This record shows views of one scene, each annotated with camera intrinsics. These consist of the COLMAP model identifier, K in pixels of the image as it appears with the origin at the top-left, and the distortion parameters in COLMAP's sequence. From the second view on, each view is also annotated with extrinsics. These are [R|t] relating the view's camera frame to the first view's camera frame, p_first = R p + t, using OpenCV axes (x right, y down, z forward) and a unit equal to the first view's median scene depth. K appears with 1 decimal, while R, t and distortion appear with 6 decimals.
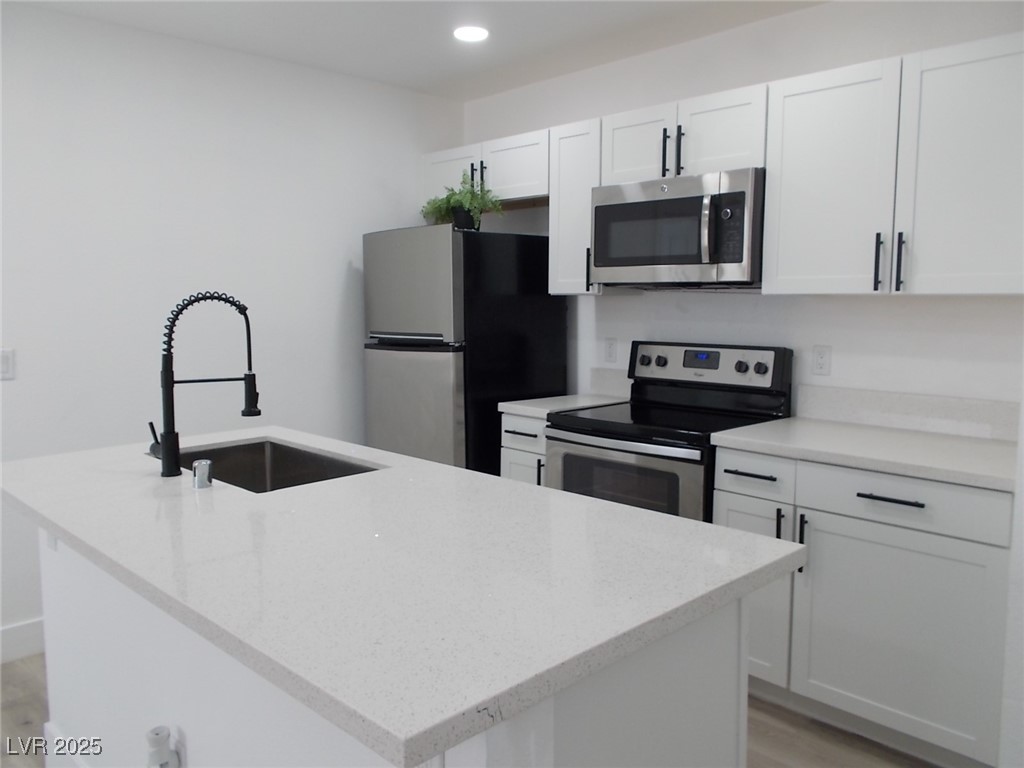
lens RADIAL K [[785.9, 0, 512.0], [0, 785.9, 384.0], [0, 0, 1]] dist [0.000780, 0.002459]
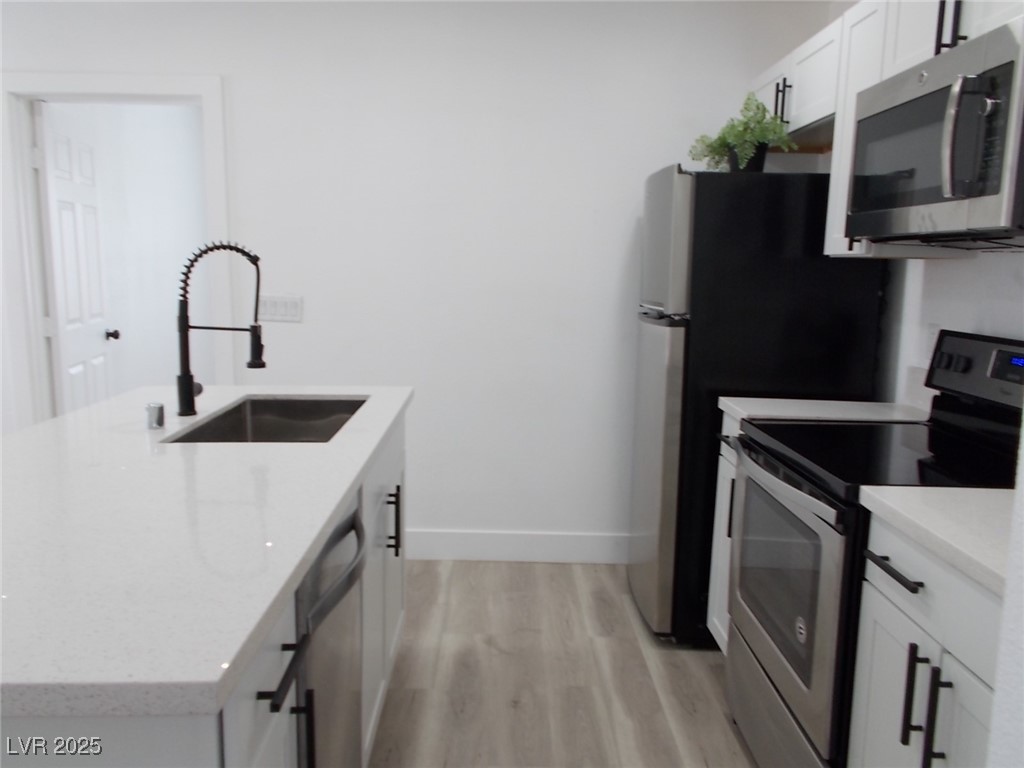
lens RADIAL K [[799.6, 0, 512.0], [0, 799.6, 384.0], [0, 0, 1]] dist [0.004679, 0.005925]
pose [[0.727038, 0.116534, -0.676635, 0.418141], [-0.093537, 0.993114, 0.070535, -0.028769], [0.680195, 0.012009, 0.732932, 0.341112]]
